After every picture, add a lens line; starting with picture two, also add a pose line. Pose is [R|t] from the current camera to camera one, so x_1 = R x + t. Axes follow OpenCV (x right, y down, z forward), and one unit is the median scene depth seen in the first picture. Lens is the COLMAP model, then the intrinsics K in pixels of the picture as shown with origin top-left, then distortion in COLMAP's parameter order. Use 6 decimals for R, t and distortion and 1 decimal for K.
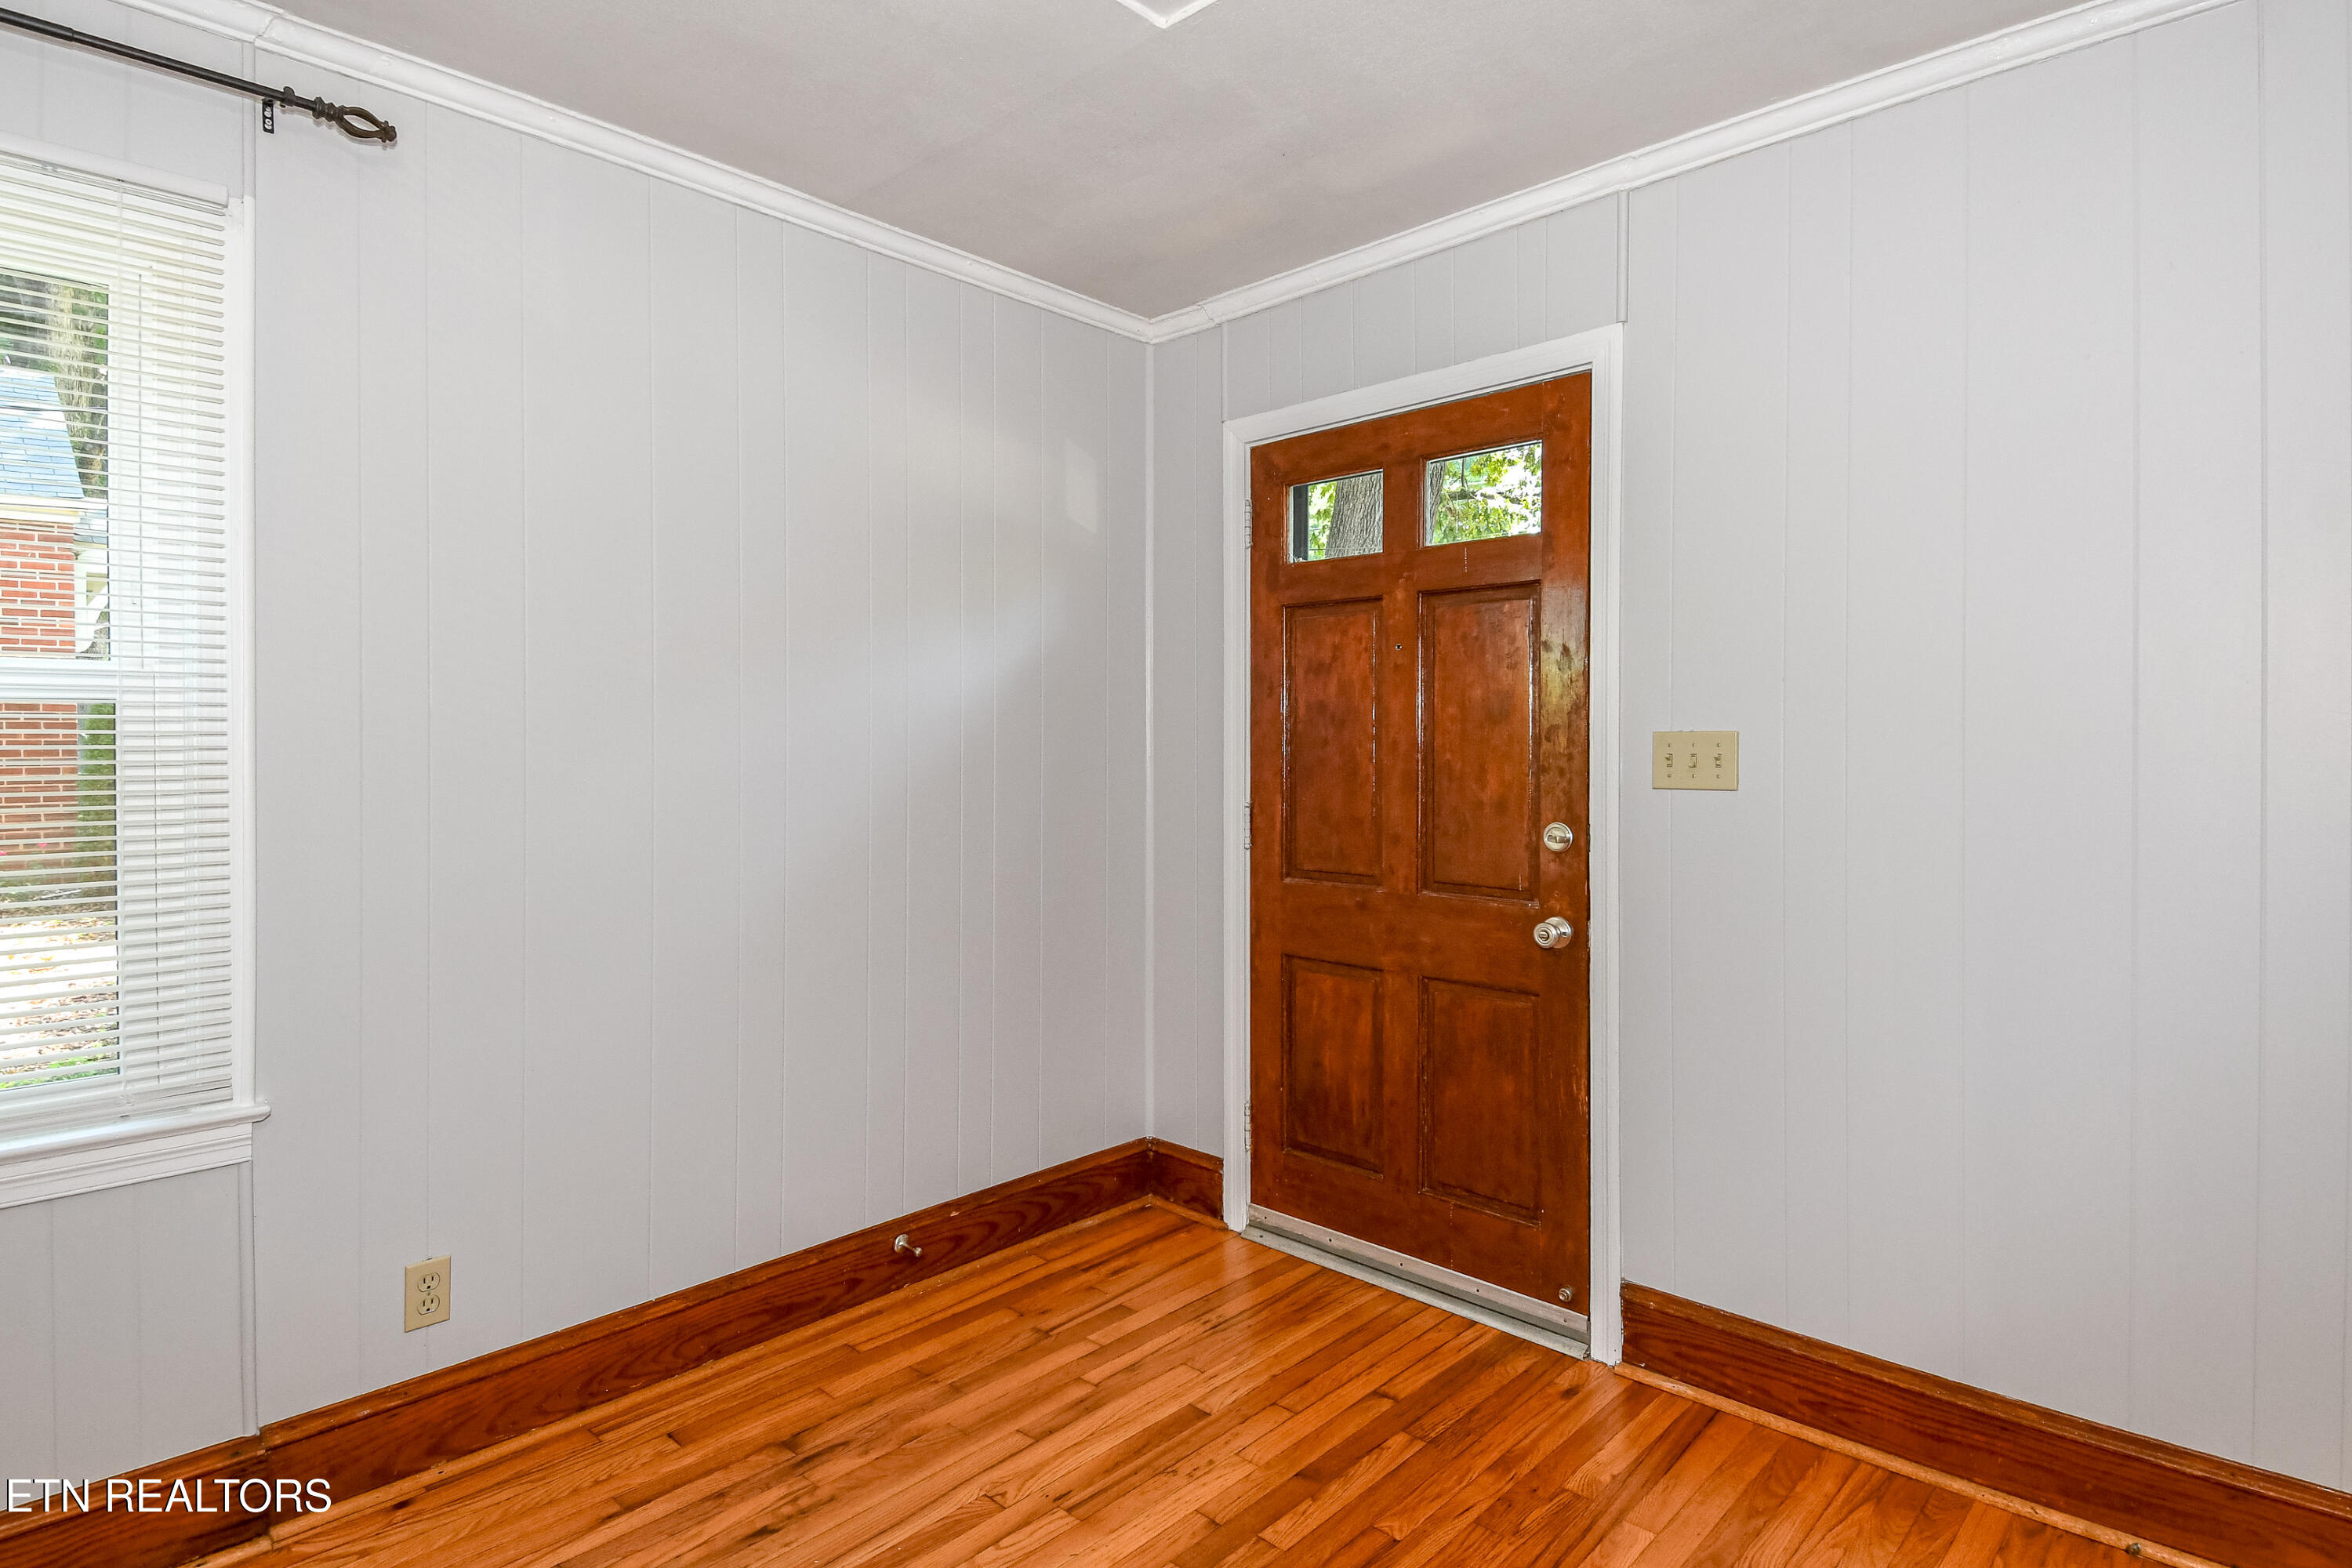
lens RADIAL K [[1242.6, 0, 1081.5], [0, 1242.6, 762.1], [0, 0, 1]] dist [0.070184, -0.060827]
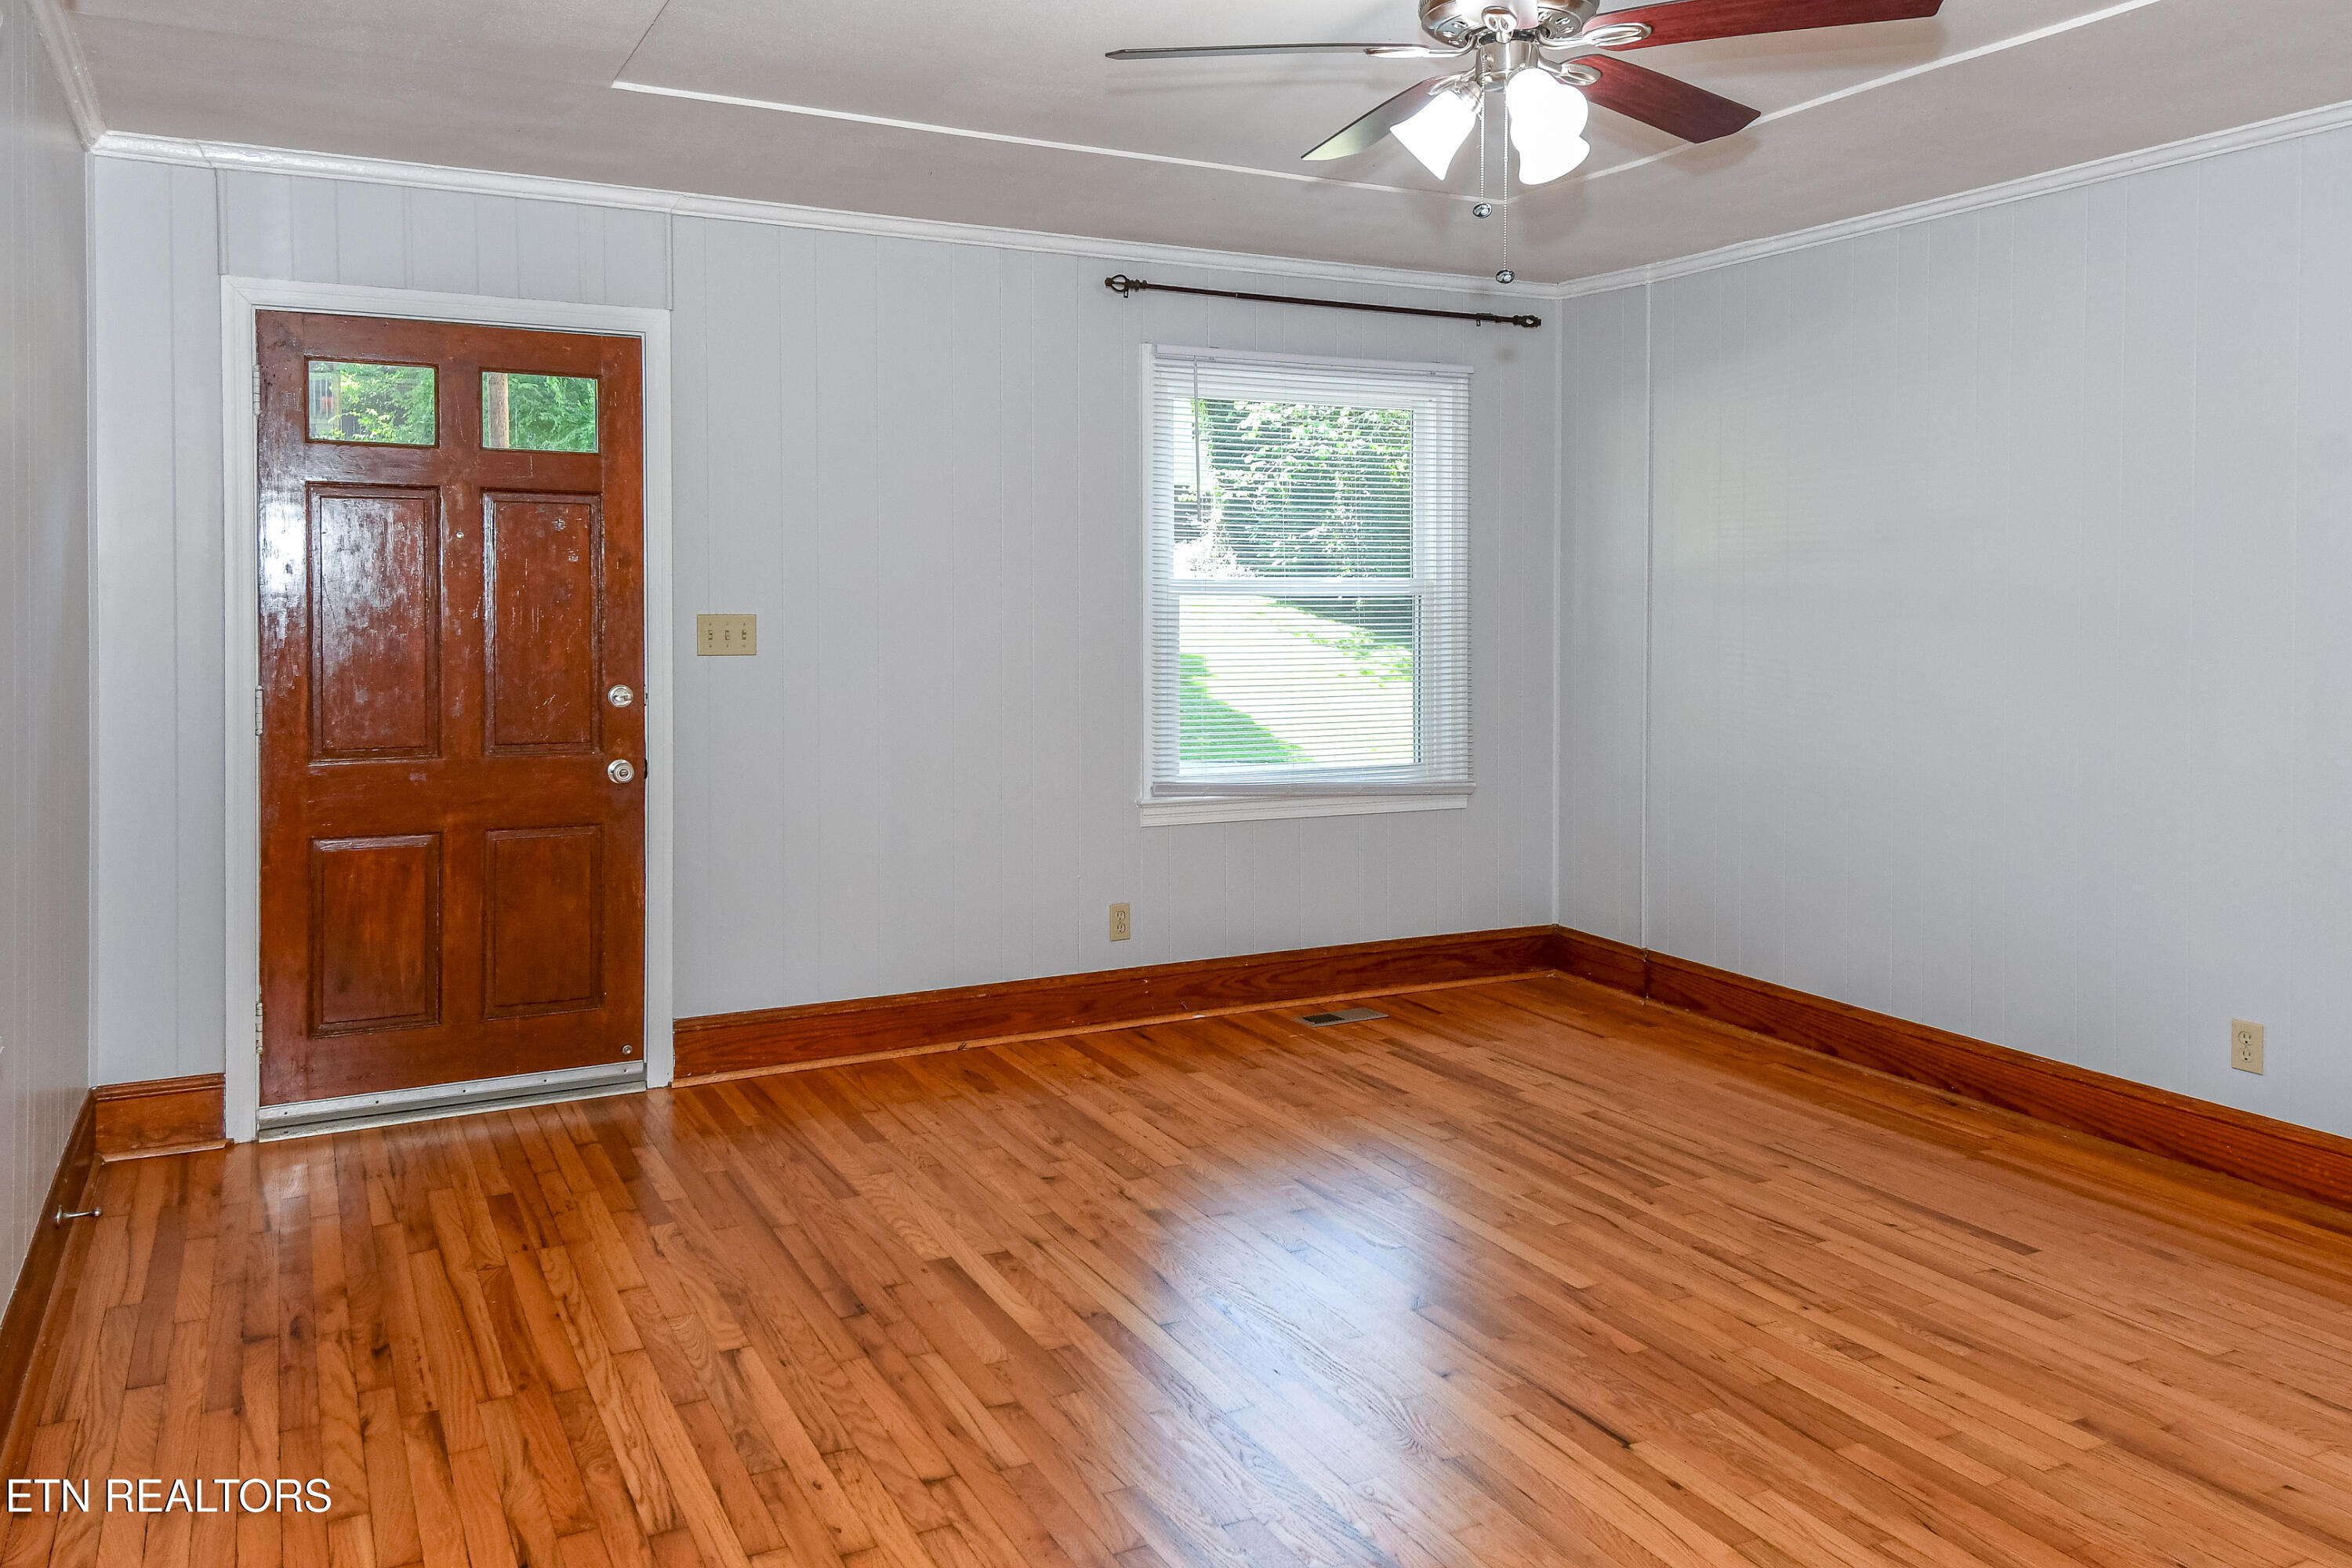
lens RADIAL K [[1815.8, 0, 1266.7], [0, 1815.8, 599.3], [0, 0, 1]] dist [0.064226, -0.039563]
pose [[0.282809, -0.000797, 0.959176, -1.132687], [0.012472, 0.999918, -0.002846, -0.022037], [-0.959095, 0.012768, 0.282796, -0.146549]]
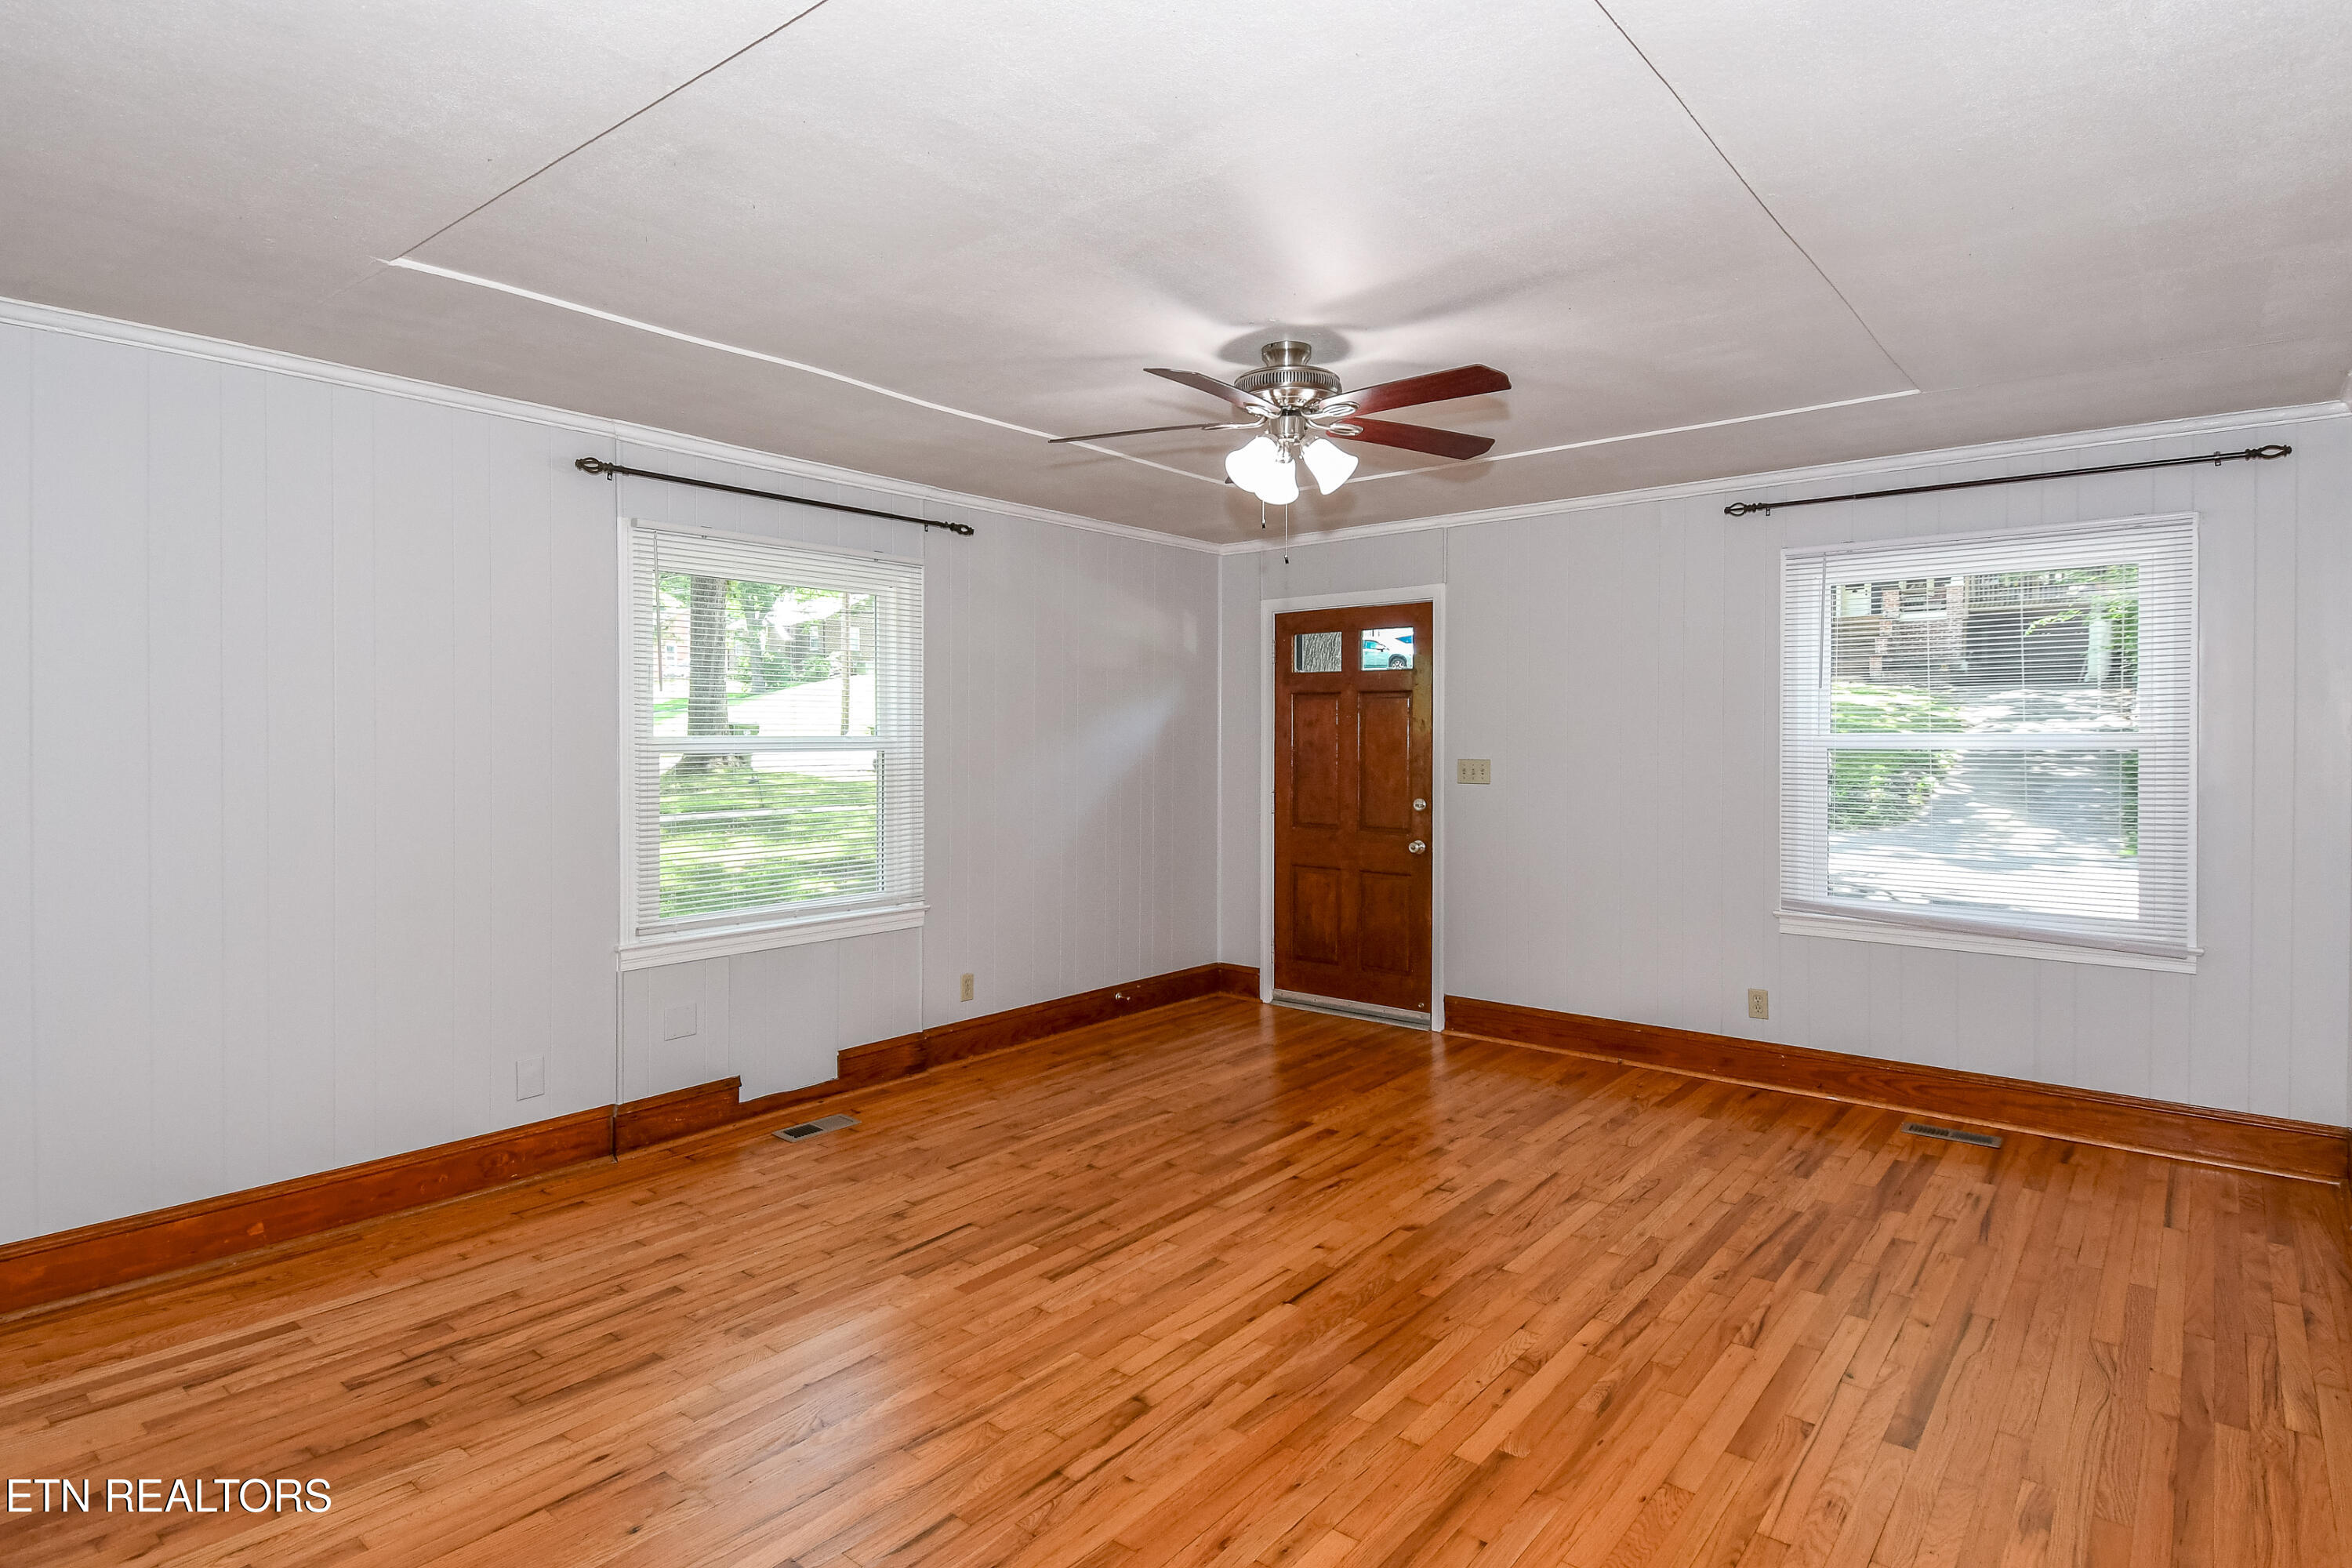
lens RADIAL K [[1242.6, 0, 1081.5], [0, 1242.6, 762.1], [0, 0, 1]] dist [0.070184, -0.060827]
pose [[0.997857, 0.000293, 0.065438, -0.348700], [-0.000814, 0.999968, 0.007922, -0.032365], [-0.065434, -0.007958, 0.997825, -1.118787]]
